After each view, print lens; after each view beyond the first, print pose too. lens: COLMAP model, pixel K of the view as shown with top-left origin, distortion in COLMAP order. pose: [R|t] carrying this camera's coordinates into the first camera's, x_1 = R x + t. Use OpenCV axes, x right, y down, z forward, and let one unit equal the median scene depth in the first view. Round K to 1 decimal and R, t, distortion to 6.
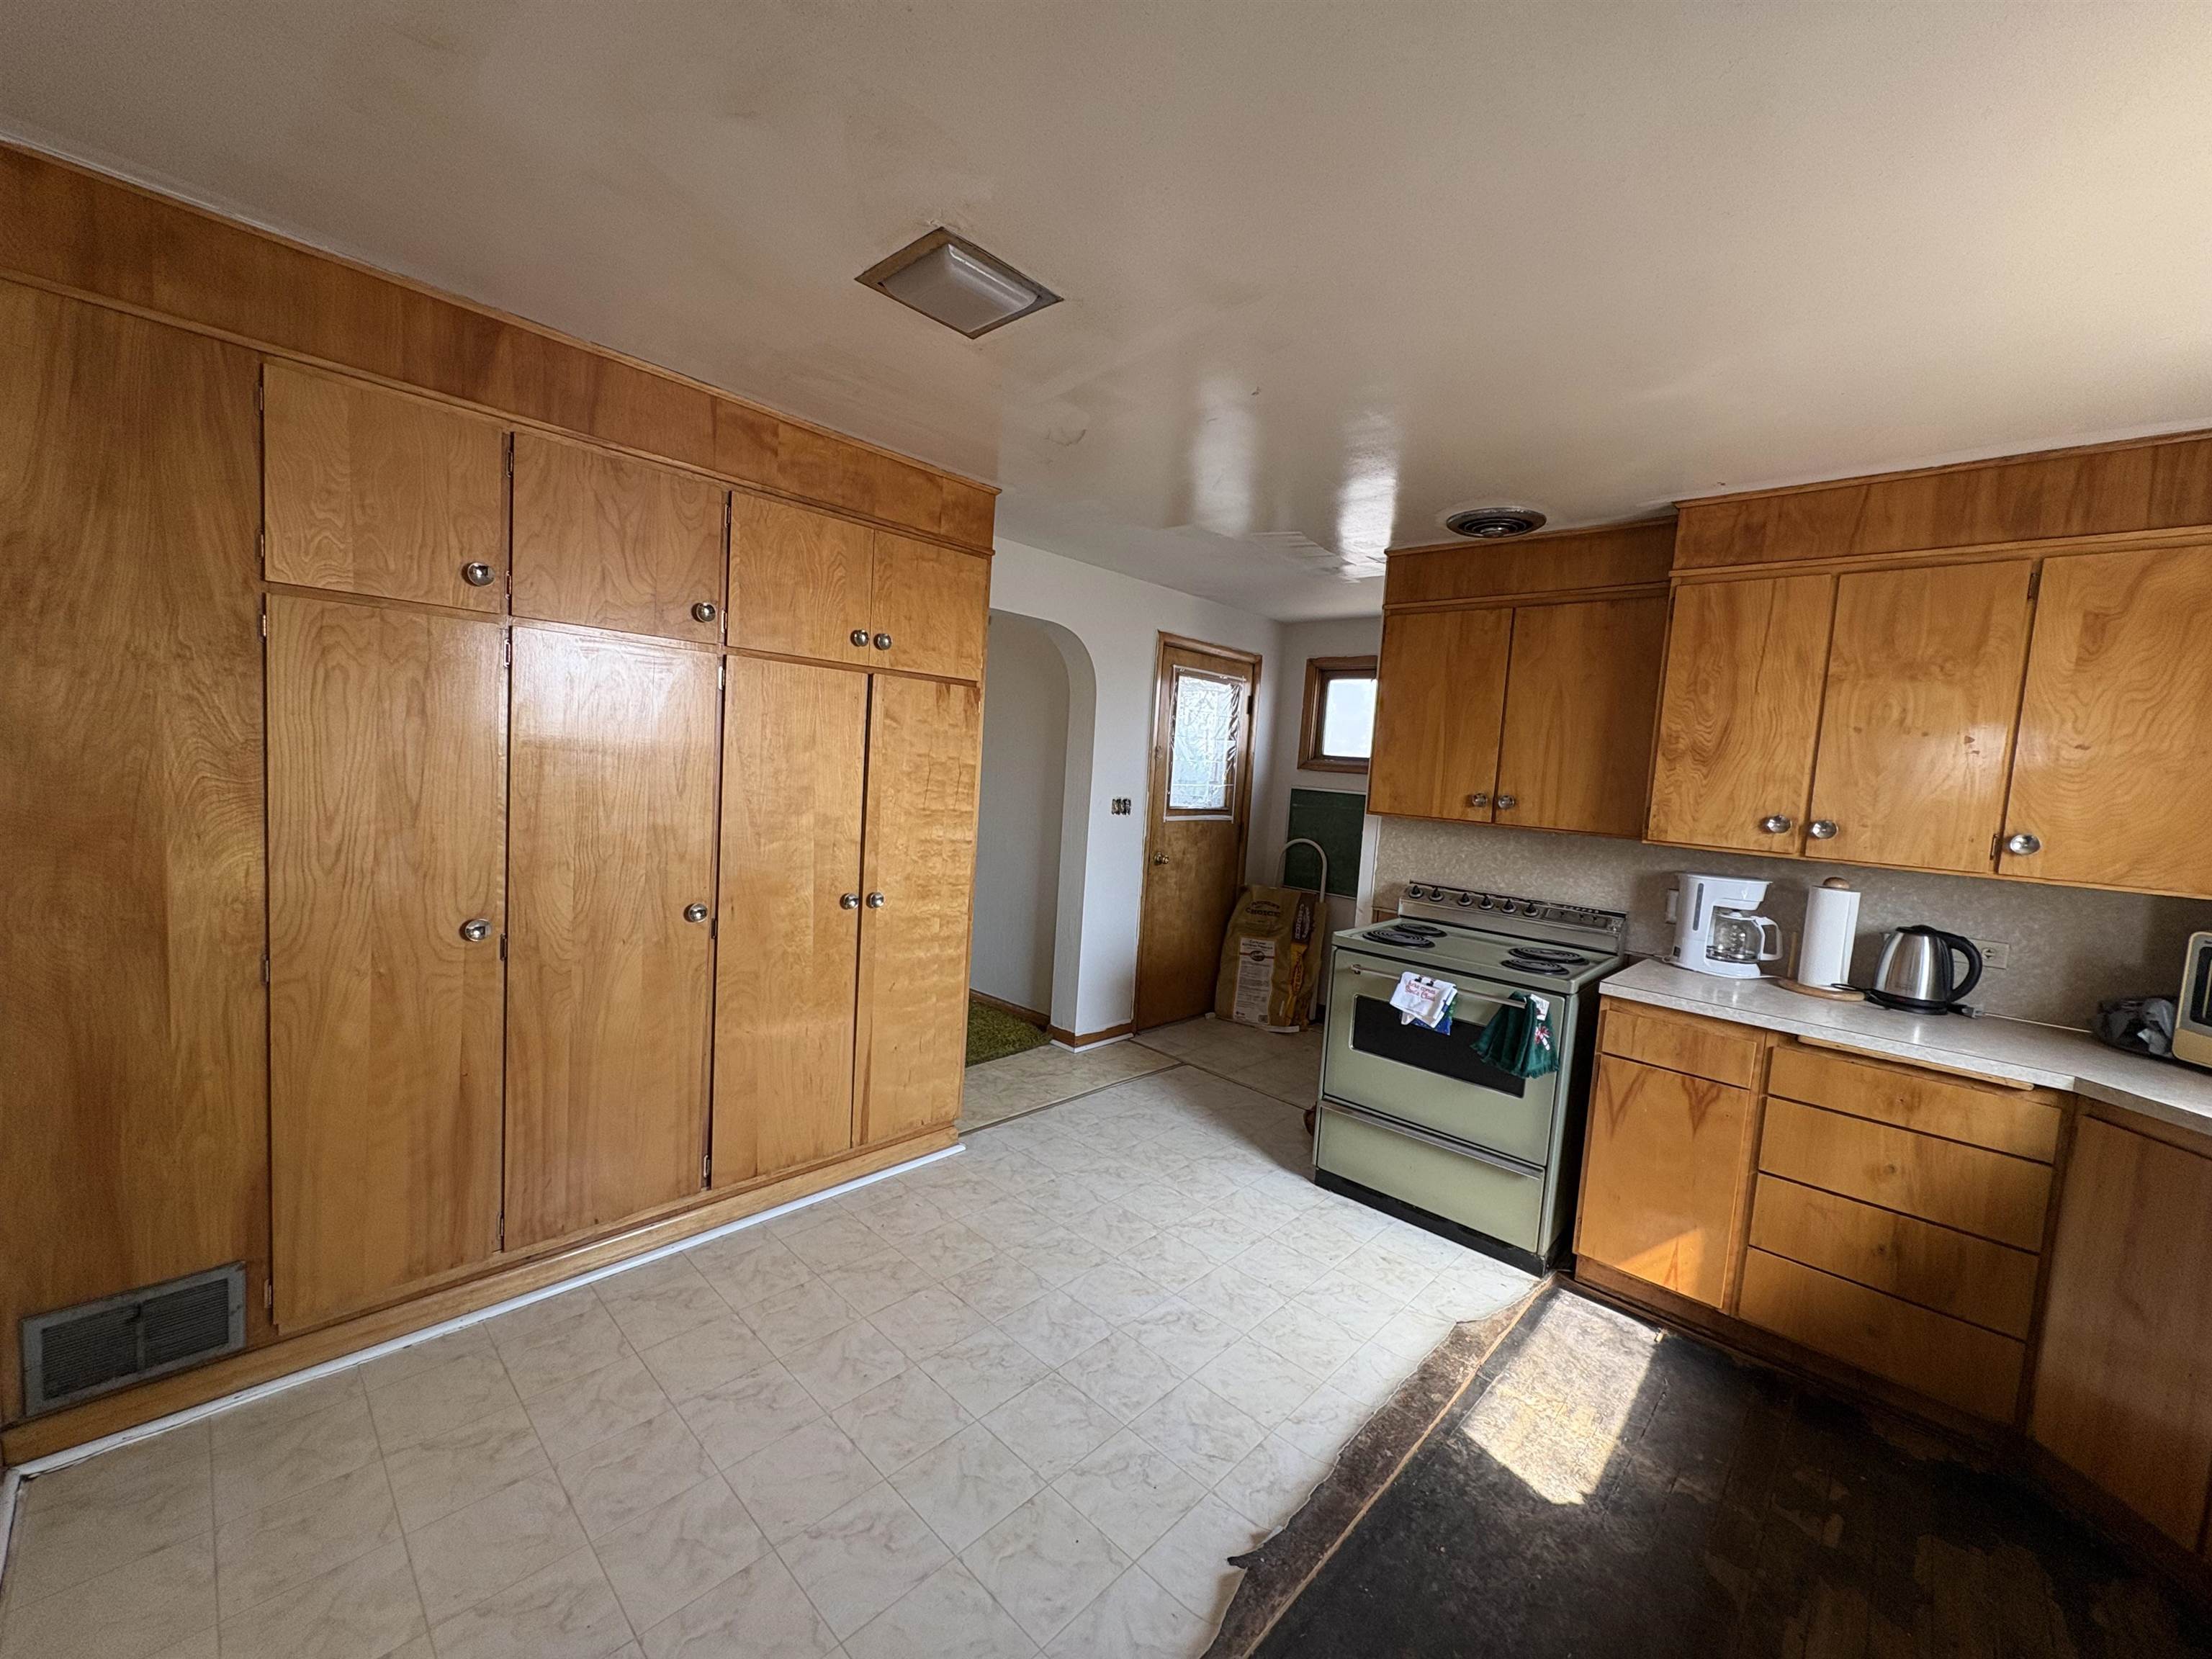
lens RADIAL K [[876.8, 0, 1106.0], [0, 876.8, 829.5], [0, 0, 1]] dist [-0.000552, 0.000513]
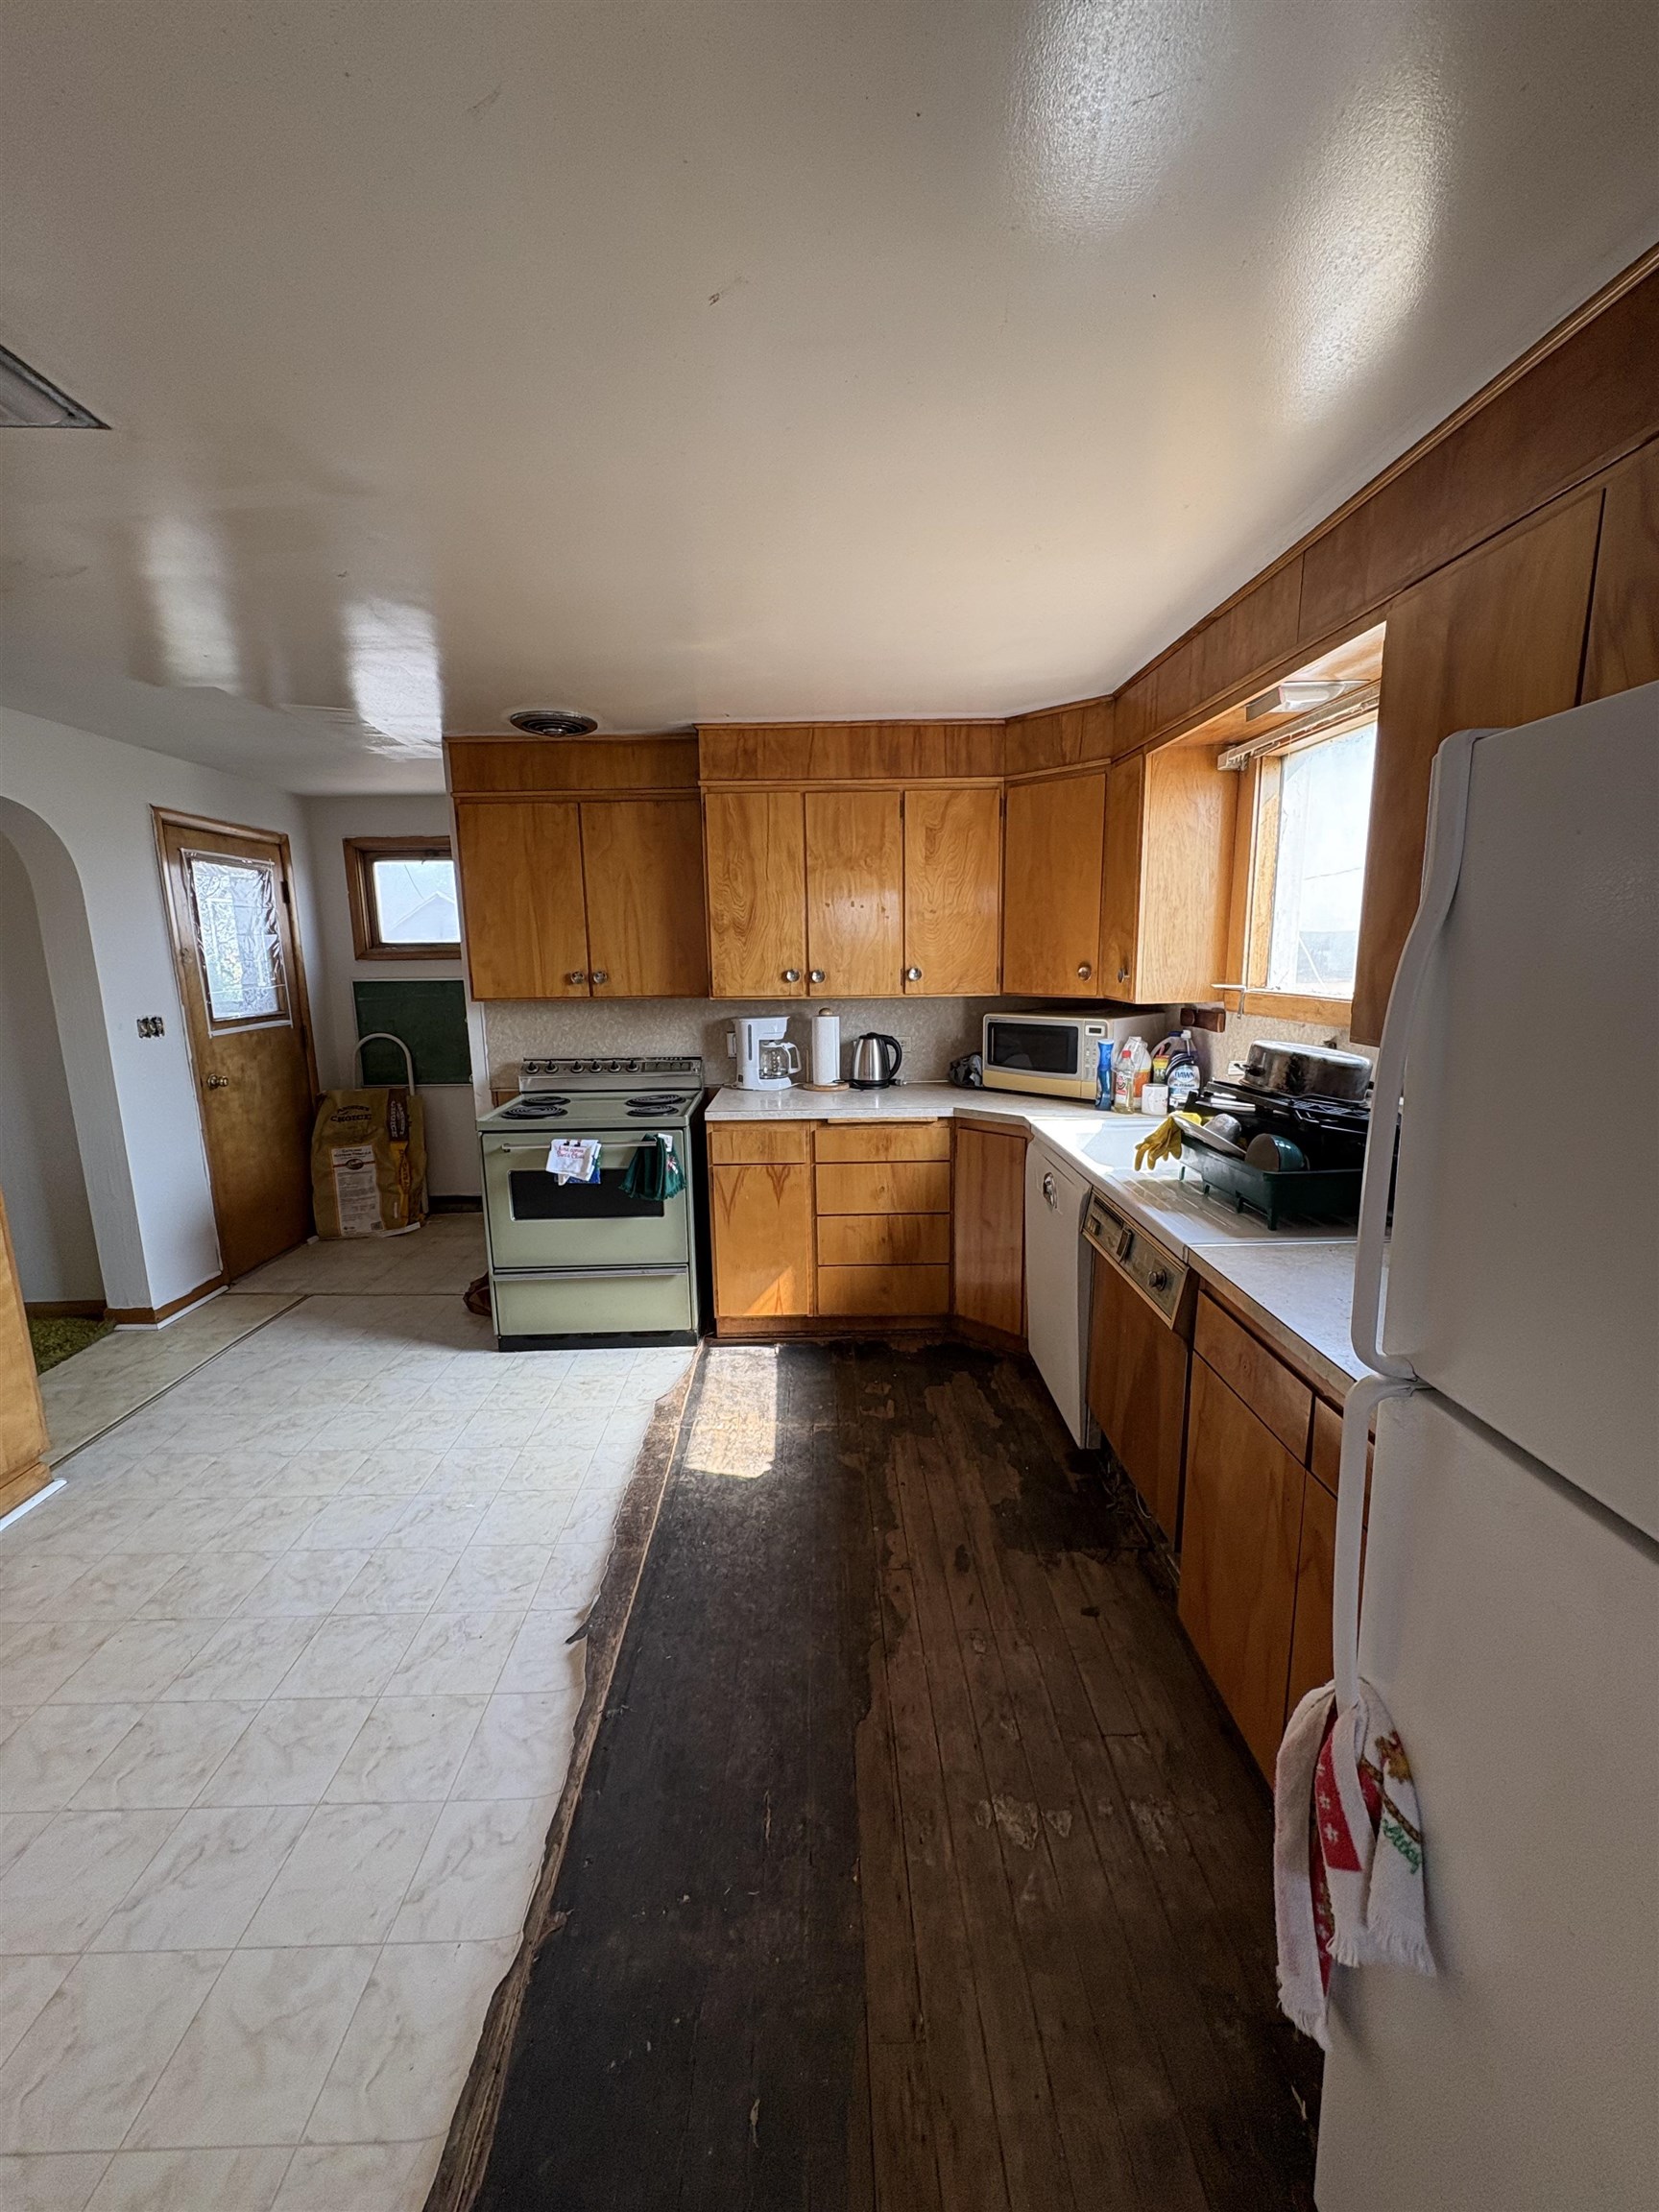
lens RADIAL K [[876.8, 0, 829.5], [0, 876.8, 1106.0], [0, 0, 1]] dist [-0.000552, 0.000513]
pose [[0.711933, -0.200818, 0.672921, -0.158908], [0.118029, 0.978826, 0.167237, -0.026719], [-0.692257, -0.039637, 0.720562, -0.051596]]
